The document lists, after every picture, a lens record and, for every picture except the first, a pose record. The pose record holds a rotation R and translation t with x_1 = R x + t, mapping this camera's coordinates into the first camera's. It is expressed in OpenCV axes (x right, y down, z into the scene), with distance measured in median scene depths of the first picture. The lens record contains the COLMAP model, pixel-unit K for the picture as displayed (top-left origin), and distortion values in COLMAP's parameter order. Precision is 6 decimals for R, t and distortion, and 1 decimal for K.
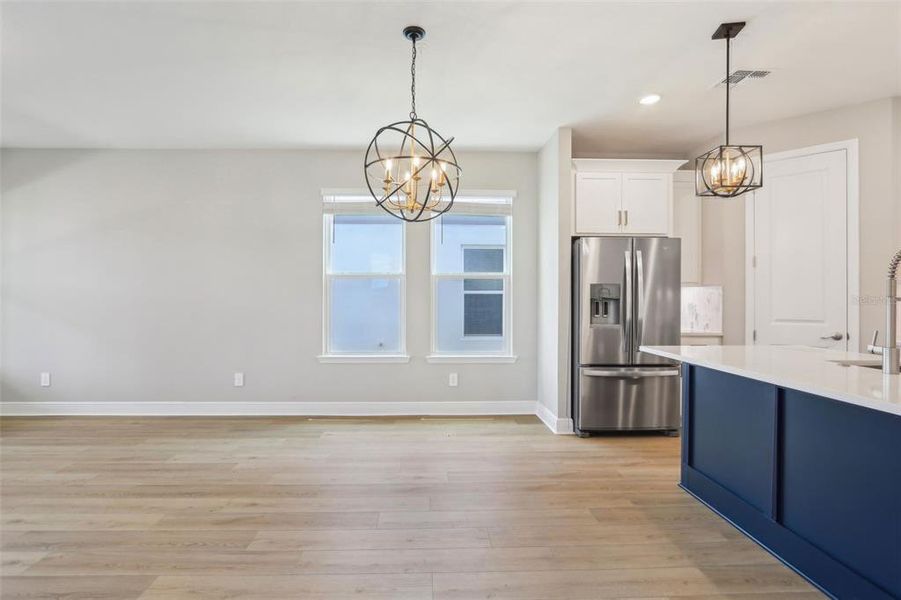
lens RADIAL K [[435.3, 0, 430.6], [0, 435.3, 293.9], [0, 0, 1]] dist [-0.009951, -0.001553]
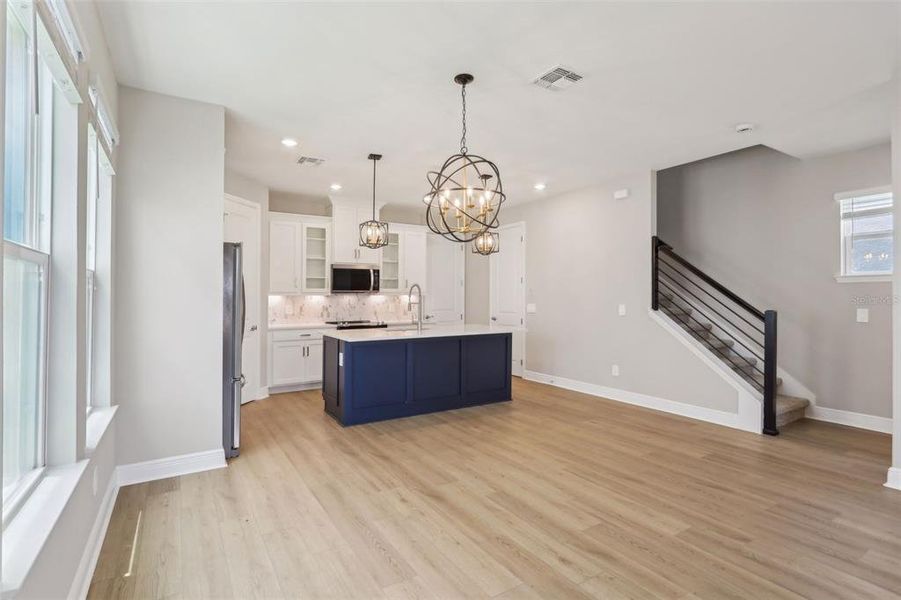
lens RADIAL K [[434.7, 0, 441.6], [0, 434.7, 295.9], [0, 0, 1]] dist [-0.002442, -0.000331]
pose [[-0.512656, 0.003142, 0.858588, -0.698613], [-0.005166, 0.999964, -0.006744, -0.009053], [-0.858578, -0.007893, -0.512622, 1.135965]]
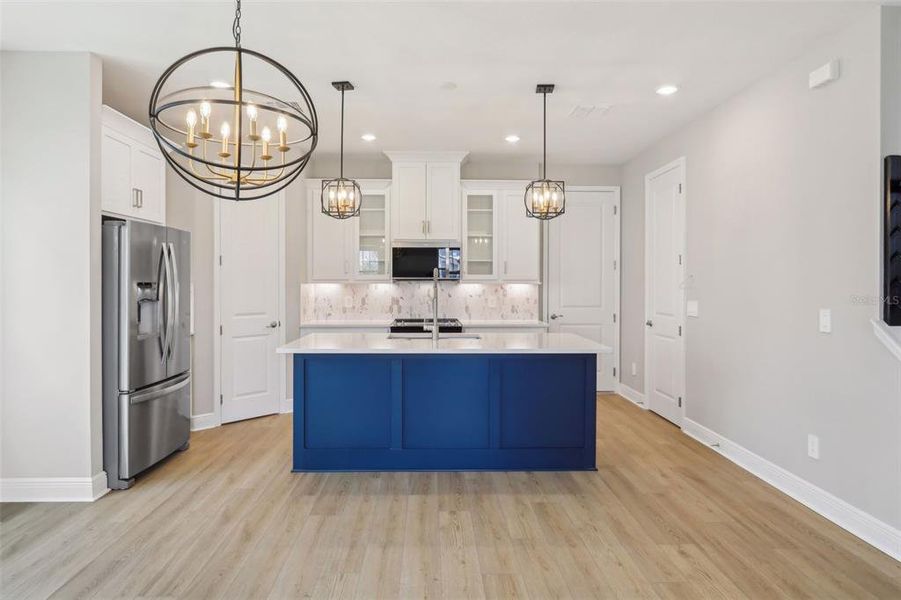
lens RADIAL K [[541.0, 0, 449.9], [0, 541.0, 282.0], [0, 0, 1]] dist [-0.004323, -0.000065]
pose [[-0.019177, -0.001904, 0.999814, -0.599236], [-0.010987, 0.999938, 0.001693, -0.031604], [-0.999756, -0.010952, -0.019196, 0.481014]]
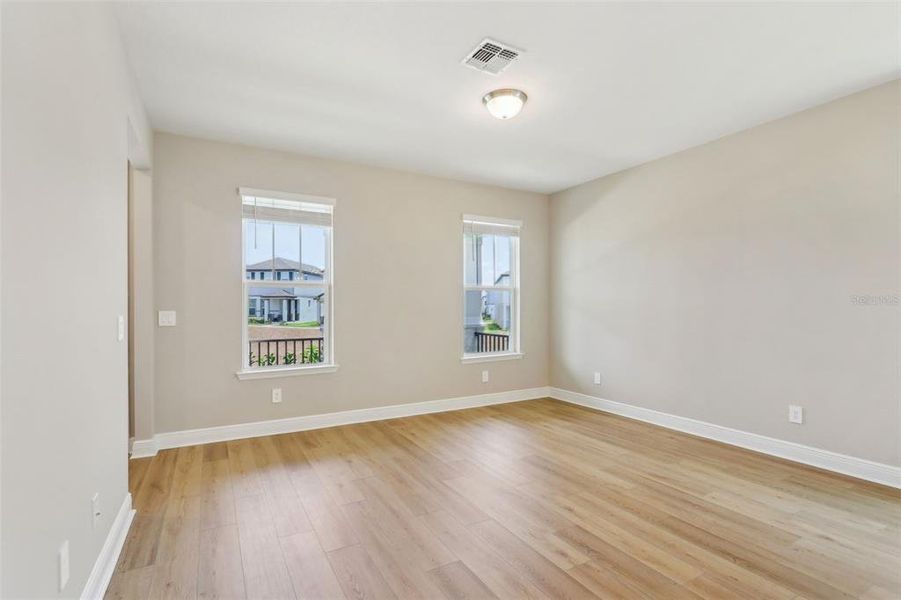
lens RADIAL K [[426.3, 0, 450.5], [0, 426.3, 300.0], [0, 0, 1]] dist [-0.004226, -0.000624]
pose [[0.471827, -0.018588, -0.881495, -0.078308], [0.012053, 0.999820, -0.014632, -0.000897], [0.881609, -0.003721, 0.471966, 0.133224]]
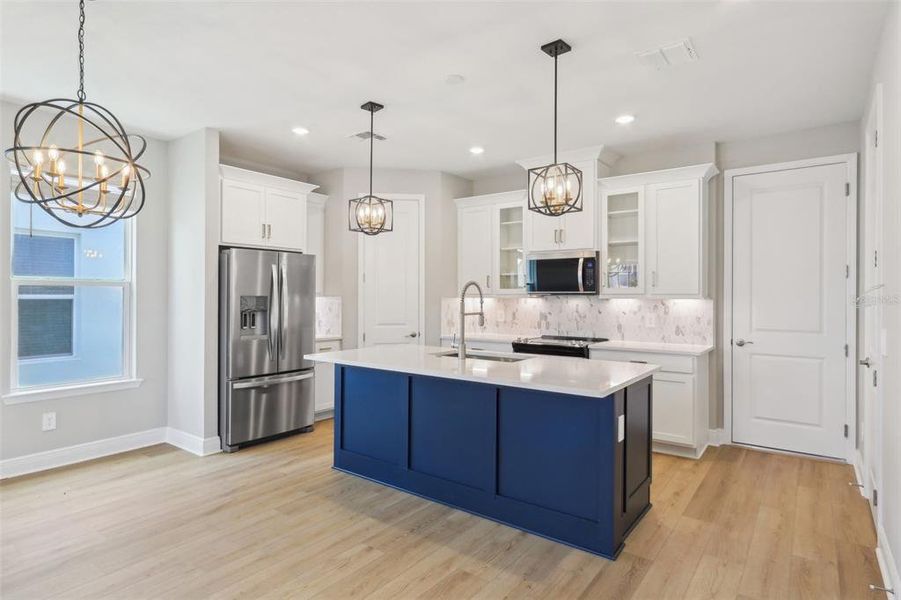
lens RADIAL K [[496.3, 0, 447.5], [0, 496.3, 295.5], [0, 0, 1]] dist [-0.002927, 0.000038]
pose [[0.615215, 0.001743, 0.788358, -0.238267], [-0.009276, 0.999944, 0.005028, -0.034546], [-0.788305, -0.010406, 0.615197, -0.069679]]
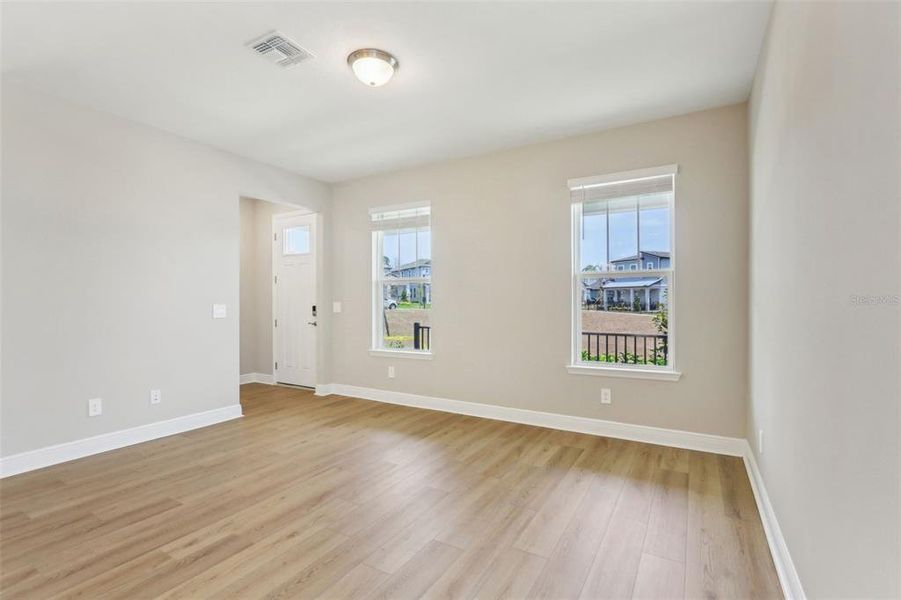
lens RADIAL K [[426.3, 0, 450.5], [0, 426.3, 300.0], [0, 0, 1]] dist [-0.004226, -0.000624]
pose [[-0.518112, -0.004296, -0.855302, -0.208041], [0.004539, 0.999959, -0.007773, 0.008402], [0.855301, -0.007909, -0.518072, 1.148605]]
